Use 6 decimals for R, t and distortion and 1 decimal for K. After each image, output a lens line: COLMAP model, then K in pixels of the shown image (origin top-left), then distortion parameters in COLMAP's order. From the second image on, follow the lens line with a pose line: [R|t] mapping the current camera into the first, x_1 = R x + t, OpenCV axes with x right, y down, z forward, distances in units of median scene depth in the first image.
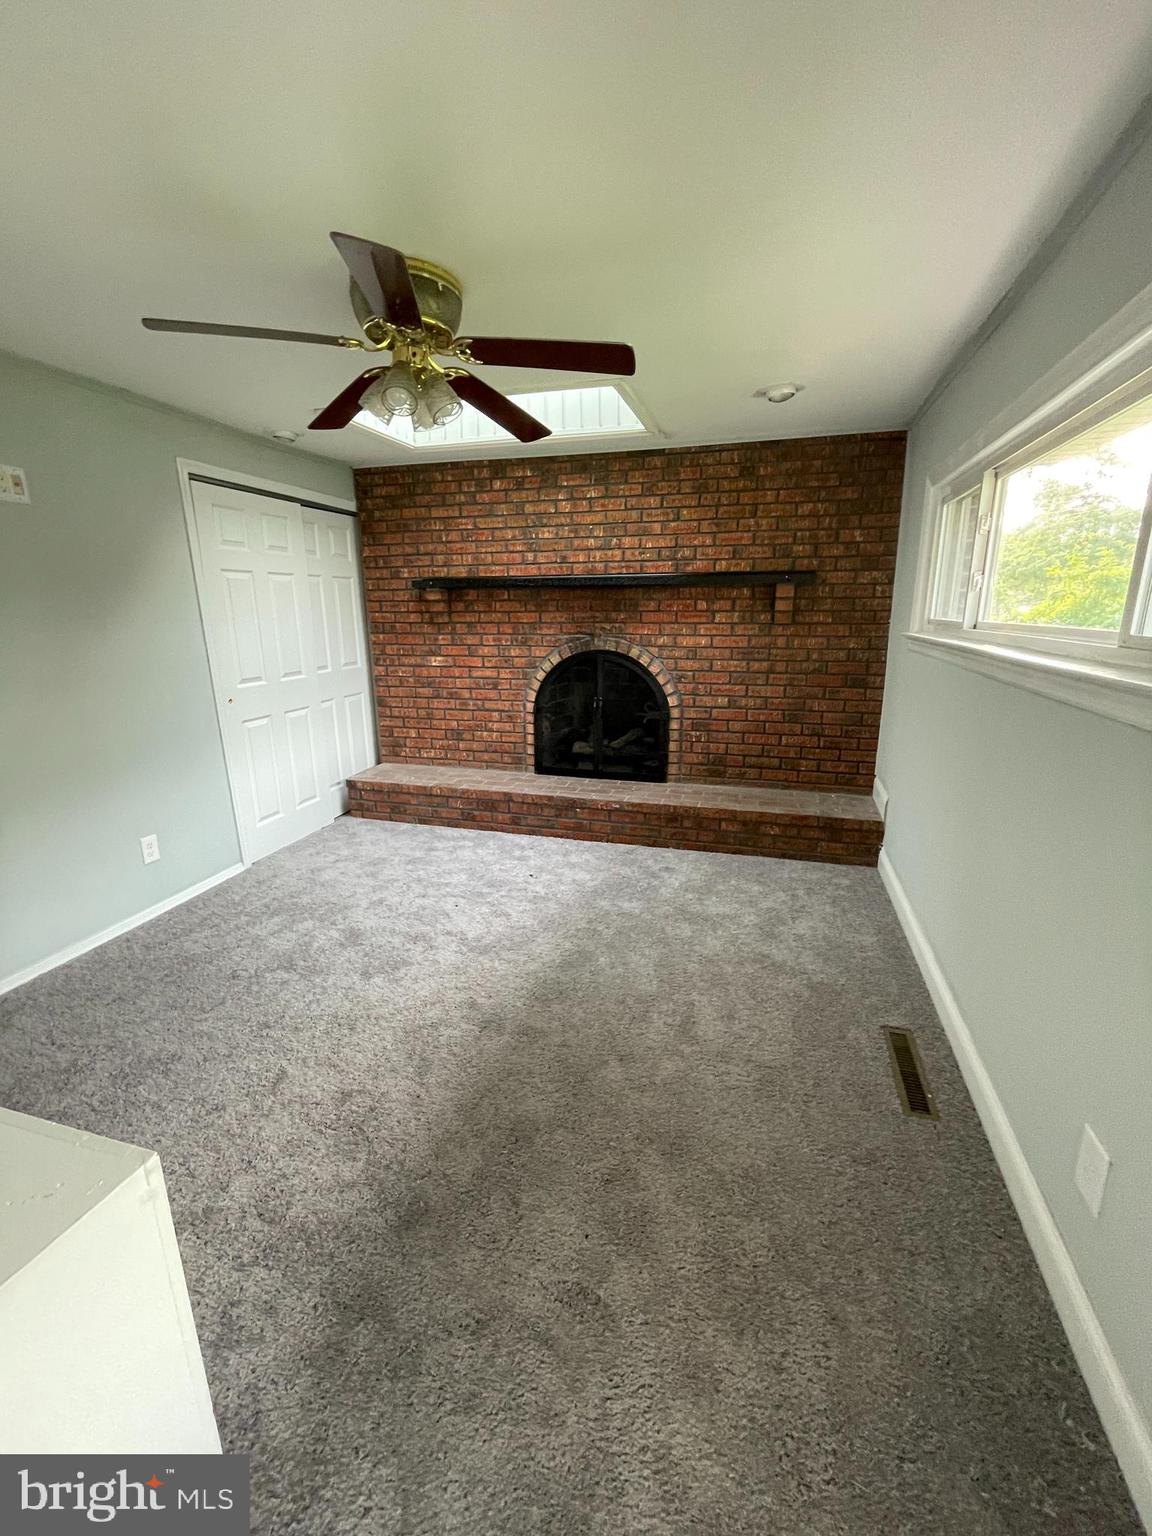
lens RADIAL K [[622.9, 0, 576.0], [0, 622.9, 768.0], [0, 0, 1]] dist [0.000213, 0.000575]
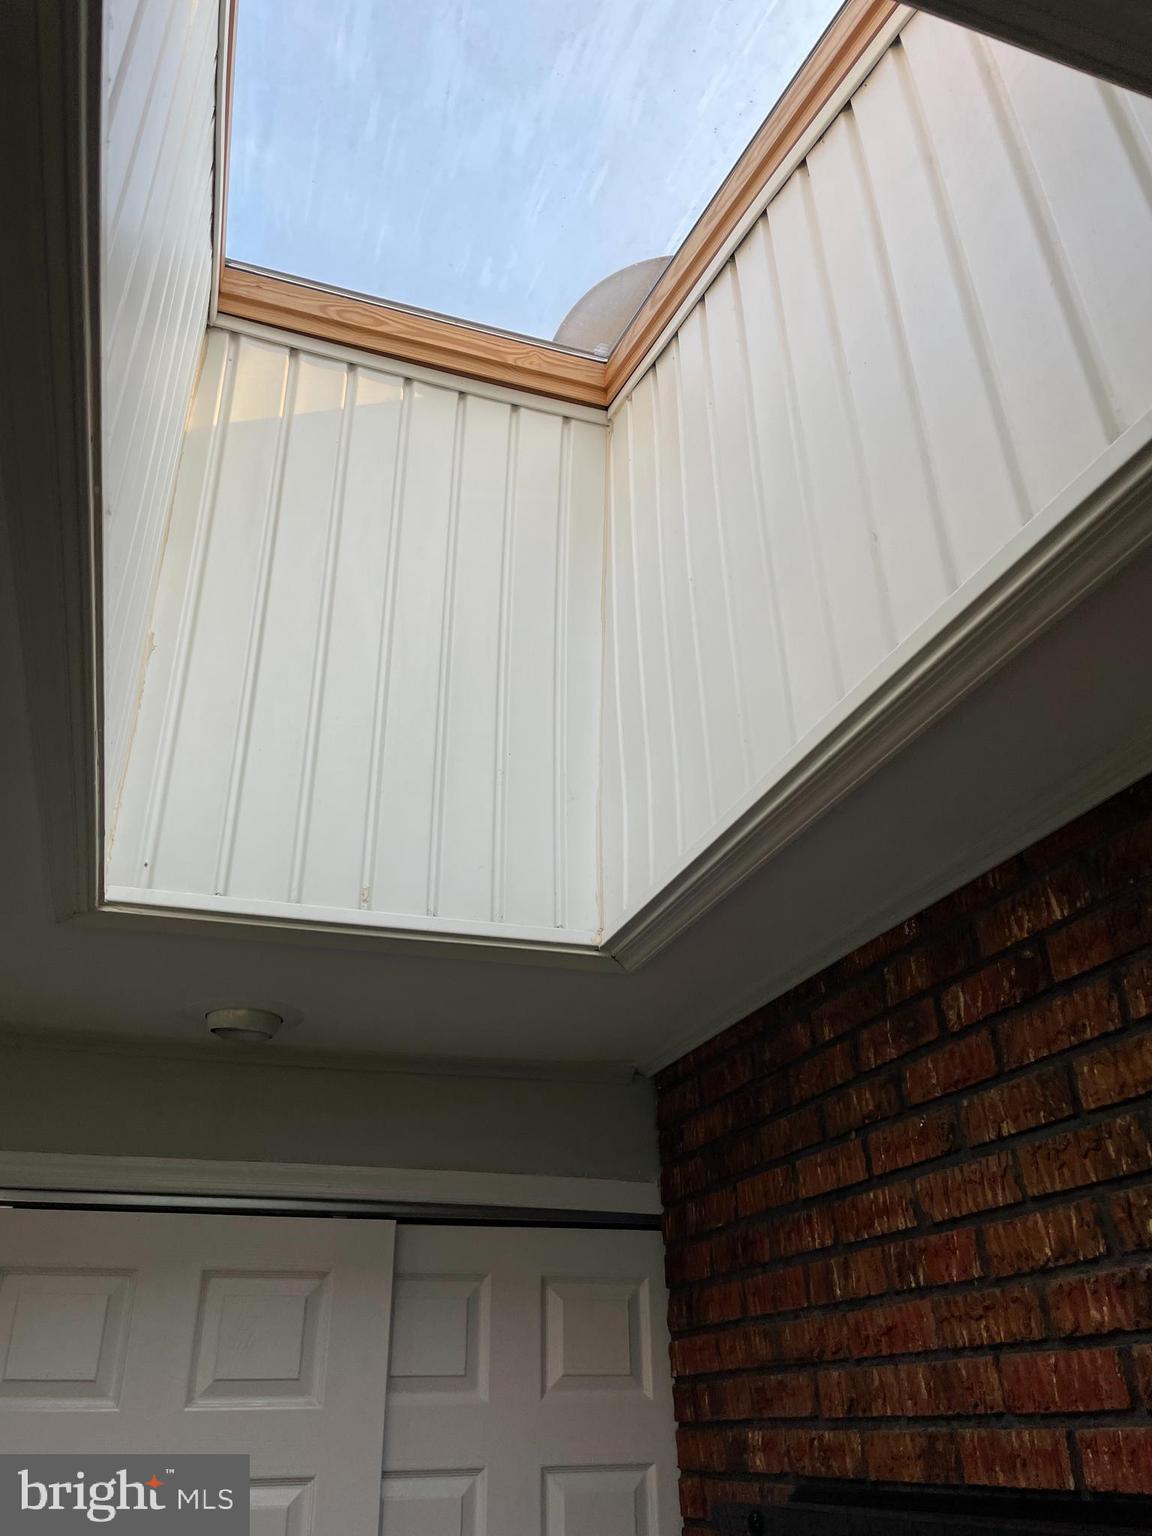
lens RADIAL K [[1209.8, 0, 576.0], [0, 1209.8, 768.0], [0, 0, 1]] dist [0.014404, 0.001939]
pose [[0.584522, -0.391193, -0.710846, 0.116446], [-0.190798, 0.785260, -0.589036, -0.245335], [0.788626, 0.479932, 0.384363, 0.683158]]
